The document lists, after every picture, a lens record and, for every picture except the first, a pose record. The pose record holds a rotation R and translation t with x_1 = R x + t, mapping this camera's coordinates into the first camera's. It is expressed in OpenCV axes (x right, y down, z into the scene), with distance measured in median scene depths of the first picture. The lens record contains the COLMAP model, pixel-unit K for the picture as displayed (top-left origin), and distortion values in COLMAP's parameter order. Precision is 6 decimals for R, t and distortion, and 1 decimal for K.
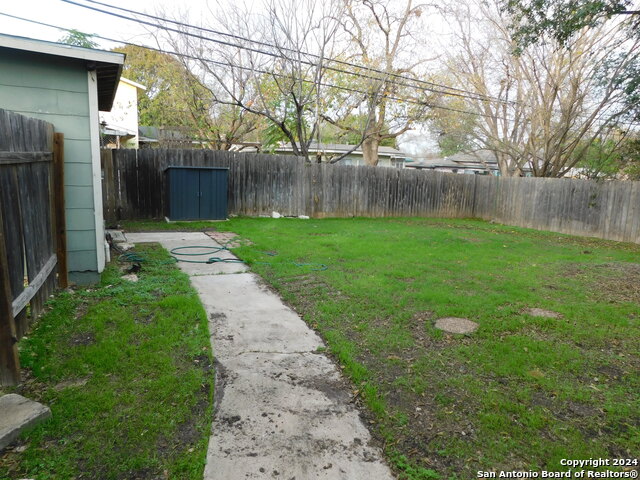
lens RADIAL K [[423.5, 0, 317.0], [0, 423.5, 238.4], [0, 0, 1]] dist [-0.067290, 0.048092]
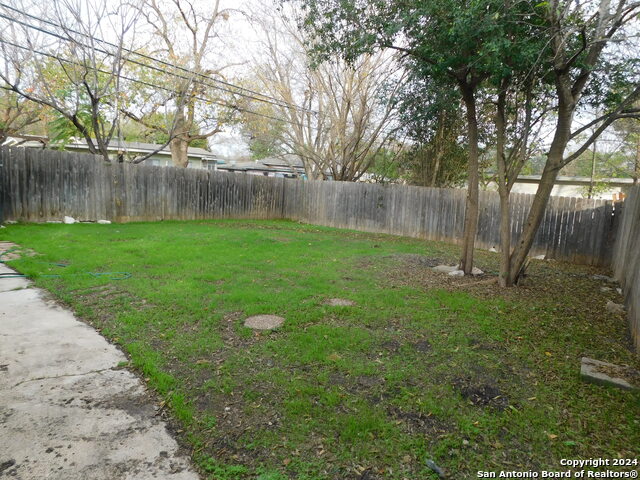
lens RADIAL K [[423.5, 0, 320.7], [0, 423.5, 238.3], [0, 0, 1]] dist [-0.067290, 0.048092]
pose [[0.906163, -0.038102, 0.421209, 0.011729], [0.040359, 0.999179, 0.003557, 0.000528], [-0.420999, 0.013776, 0.906957, -0.005911]]
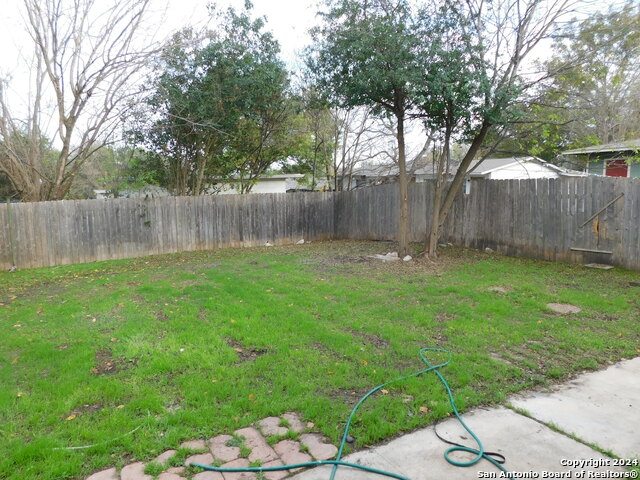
lens RADIAL K [[423.5, 0, 323.6], [0, 423.5, 241.5], [0, 0, 1]] dist [-0.067290, 0.048092]
pose [[-0.061183, -0.176000, 0.982487, -0.426227], [0.177027, 0.966812, 0.184216, -0.184128], [-0.982302, 0.185198, -0.027996, 0.780130]]
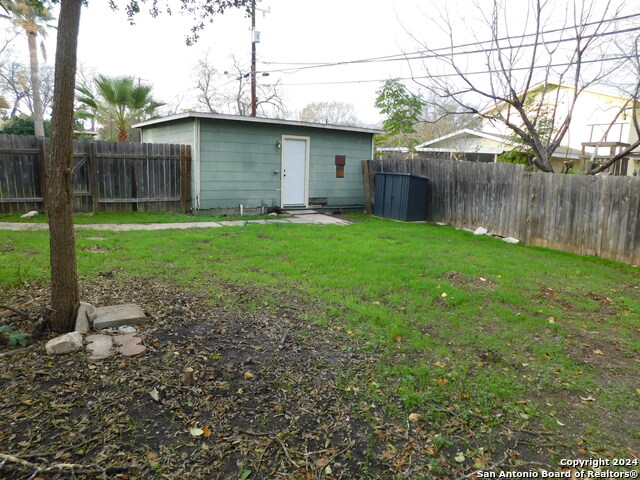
lens RADIAL K [[423.5, 0, 320.3], [0, 423.5, 237.8], [0, 0, 1]] dist [-0.067290, 0.048092]
pose [[0.133842, 0.135489, -0.981697, 0.729782], [-0.208153, 0.972355, 0.105821, -0.066009], [0.968896, 0.190180, 0.158344, 0.556737]]
